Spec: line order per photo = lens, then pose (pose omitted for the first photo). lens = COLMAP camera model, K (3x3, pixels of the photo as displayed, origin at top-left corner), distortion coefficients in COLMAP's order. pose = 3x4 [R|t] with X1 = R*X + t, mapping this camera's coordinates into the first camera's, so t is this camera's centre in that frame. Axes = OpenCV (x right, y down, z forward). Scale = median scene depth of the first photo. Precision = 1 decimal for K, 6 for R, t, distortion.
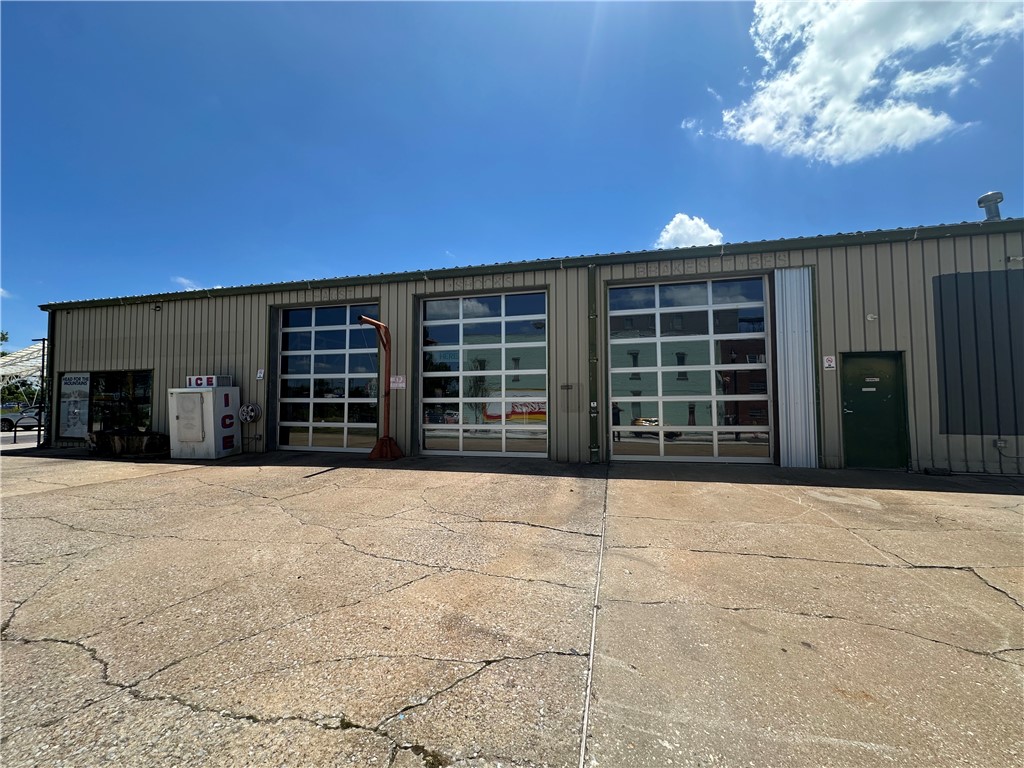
lens RADIAL K [[417.5, 0, 505.9], [0, 417.5, 383.2], [0, 0, 1]] dist [-0.002155, 0.000388]
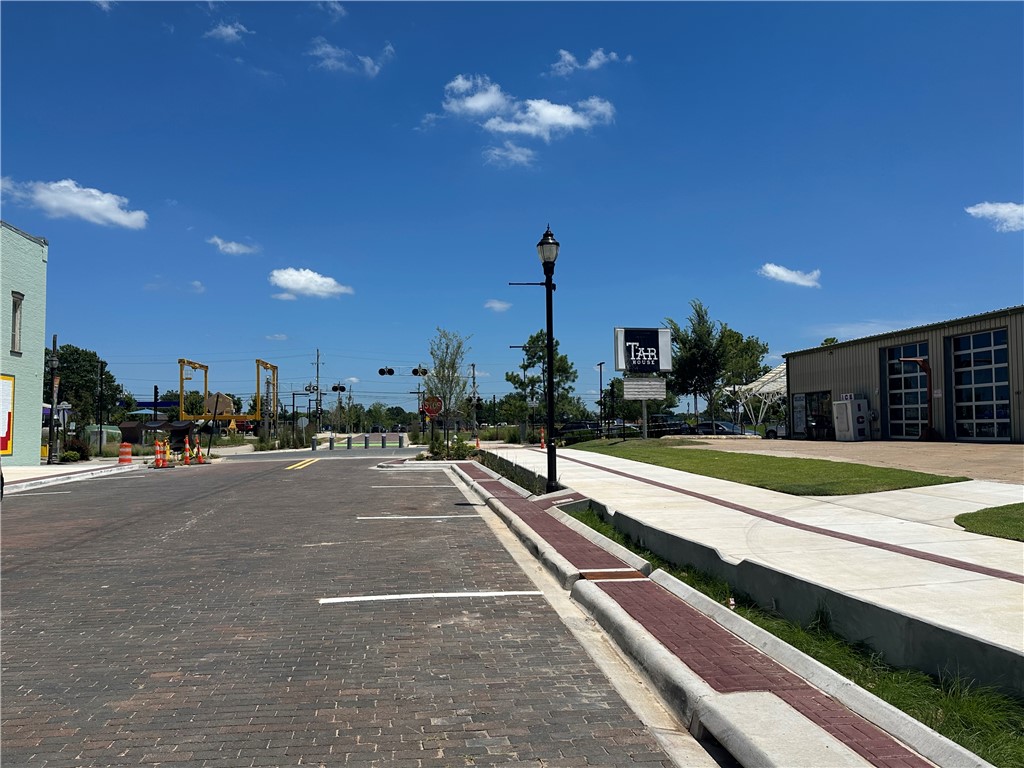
lens RADIAL K [[791.5, 0, 512.4], [0, 791.5, 383.1], [0, 0, 1]] dist [-0.037059, -0.002827]
pose [[0.369239, -0.051103, -0.927928, 1.736051], [0.044998, 0.998299, -0.037073, -0.003694], [0.928244, -0.028066, 0.370911, -1.454774]]
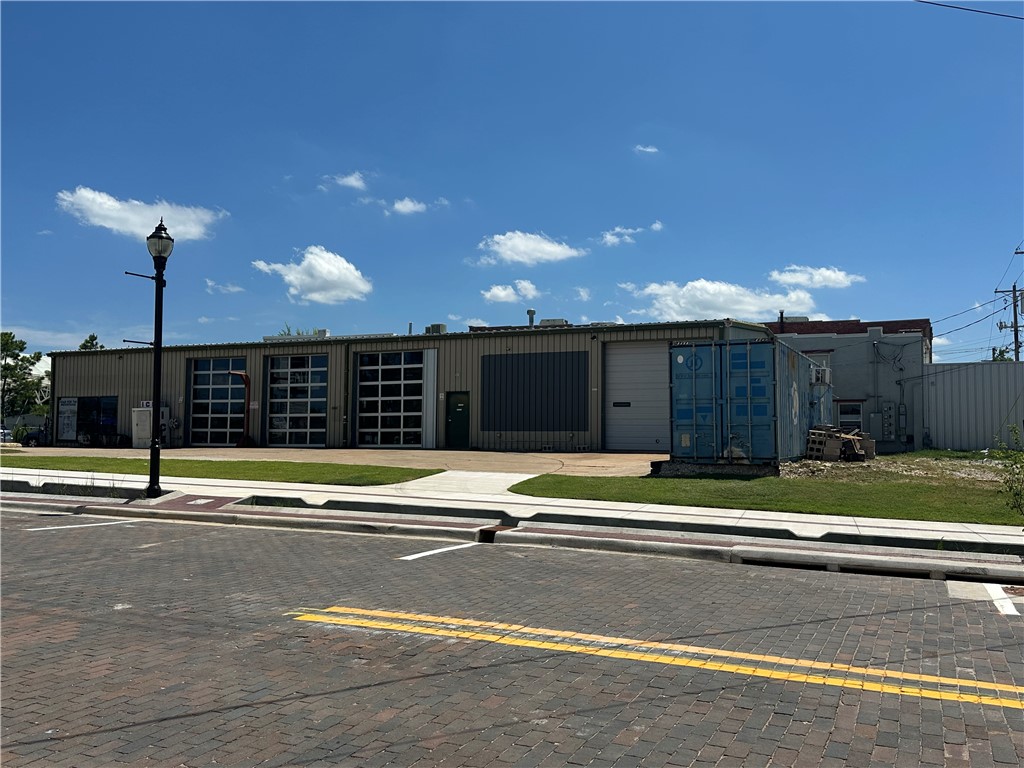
lens RADIAL K [[882.1, 0, 515.1], [0, 882.1, 383.3], [0, 0, 1]] dist [0.001766, -0.017470]
pose [[0.988340, -0.000499, -0.152262, 1.280357], [-0.002491, 0.999808, -0.019447, -0.022431], [0.152242, 0.019599, 0.988149, -2.303942]]
